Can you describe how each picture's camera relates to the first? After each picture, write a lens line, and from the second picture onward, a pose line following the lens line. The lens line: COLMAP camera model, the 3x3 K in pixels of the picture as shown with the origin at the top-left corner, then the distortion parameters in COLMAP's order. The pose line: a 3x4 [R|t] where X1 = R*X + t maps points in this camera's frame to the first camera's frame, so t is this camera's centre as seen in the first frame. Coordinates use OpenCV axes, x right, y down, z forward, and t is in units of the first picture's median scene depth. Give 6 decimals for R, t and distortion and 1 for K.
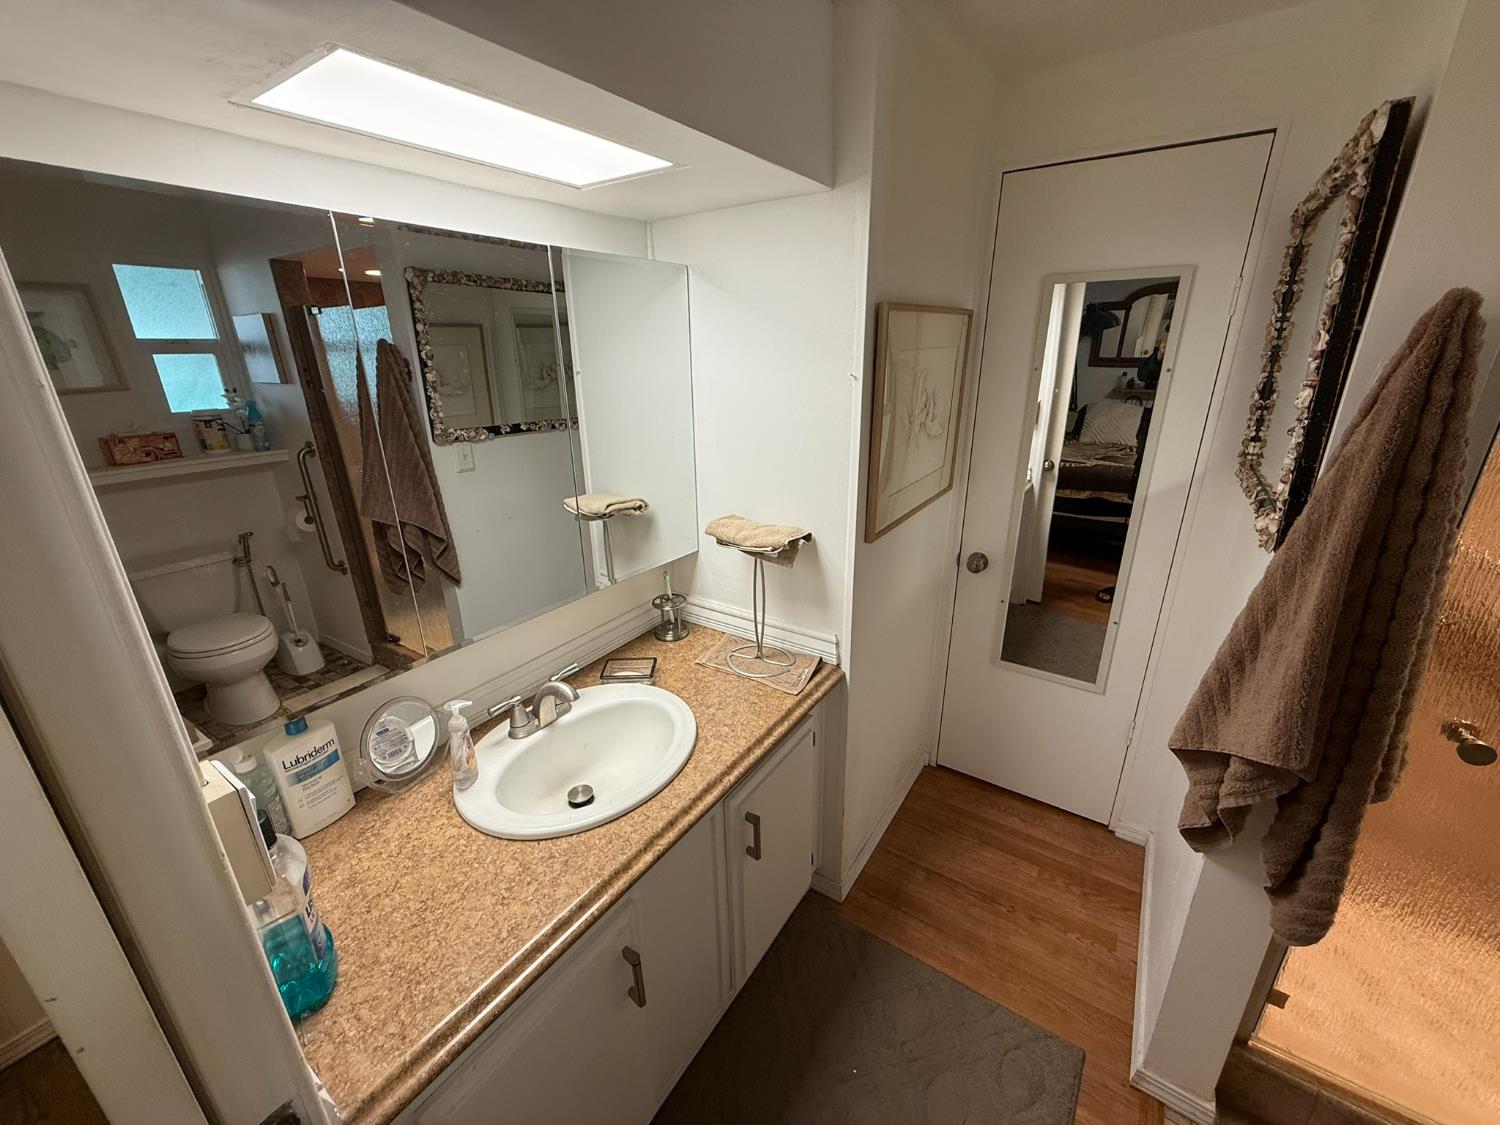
lens RADIAL K [[599.7, 0, 725.8], [0, 599.7, 562.2], [0, 0, 1]] dist [-0.002135, 0.000076]
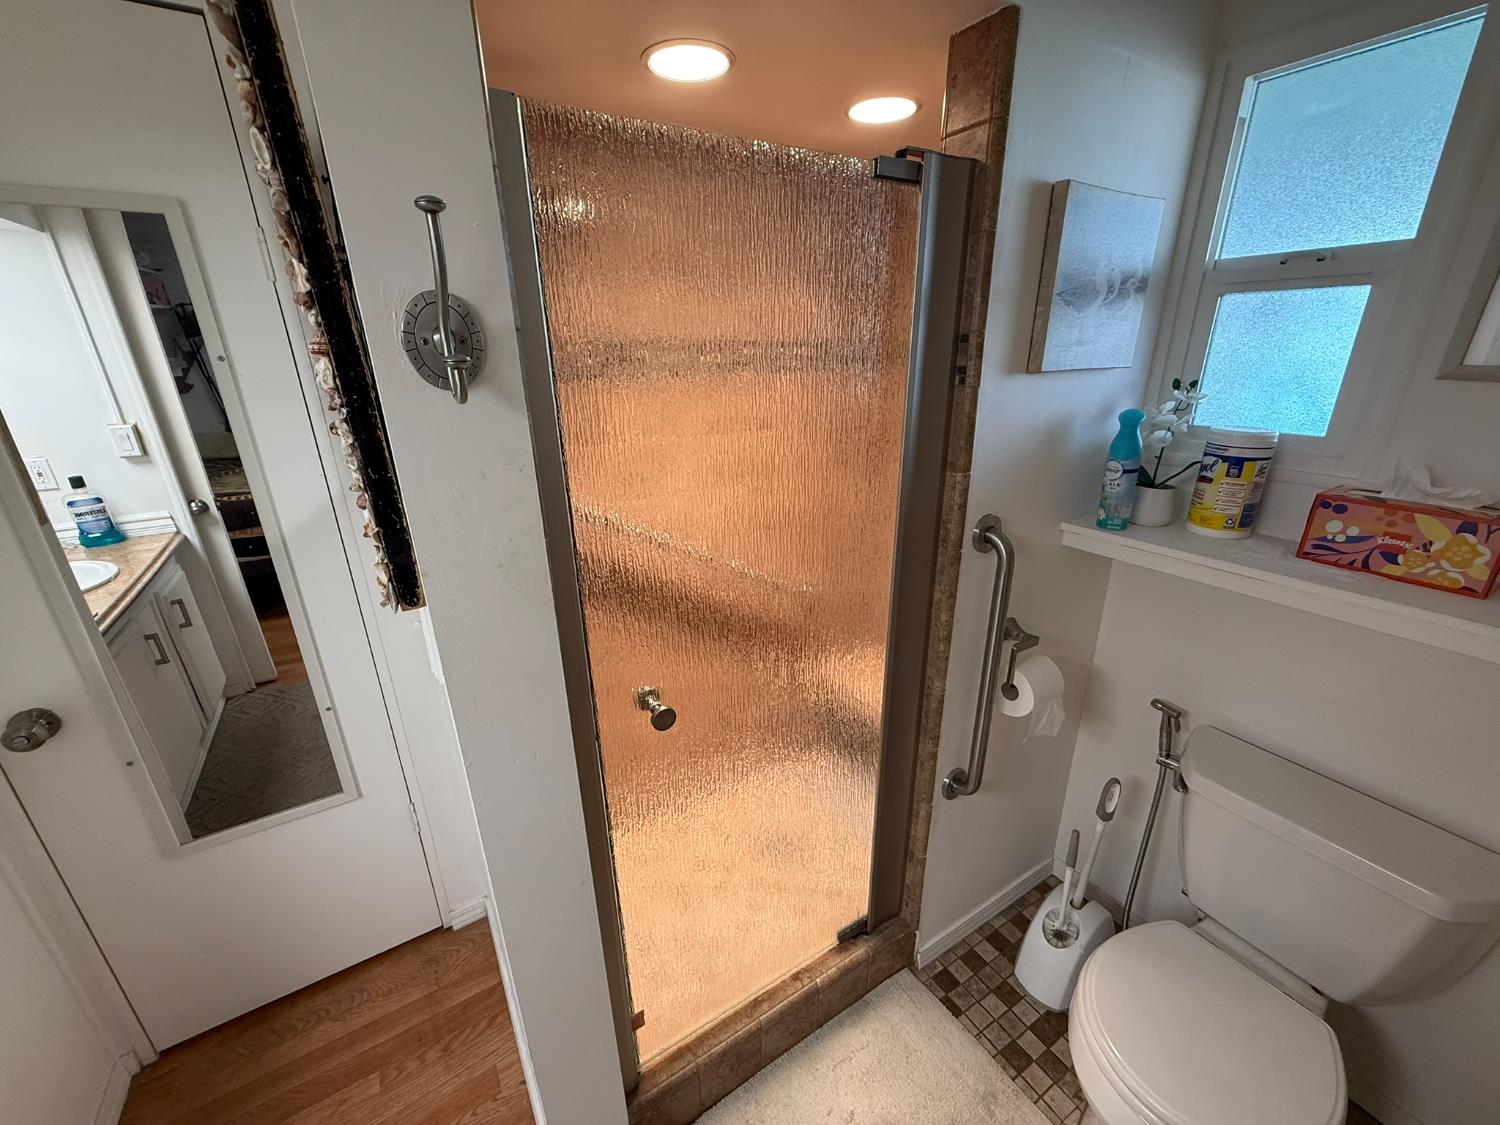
lens RADIAL K [[597.2, 0, 750.0], [0, 597.2, 562.5], [0, 0, 1]] dist [-0.000380, 0.000201]
pose [[0.393709, -0.299541, 0.869062, 0.257328], [0.314524, 0.932252, 0.178833, -0.030612], [-0.863752, 0.202933, 0.461249, 0.177734]]
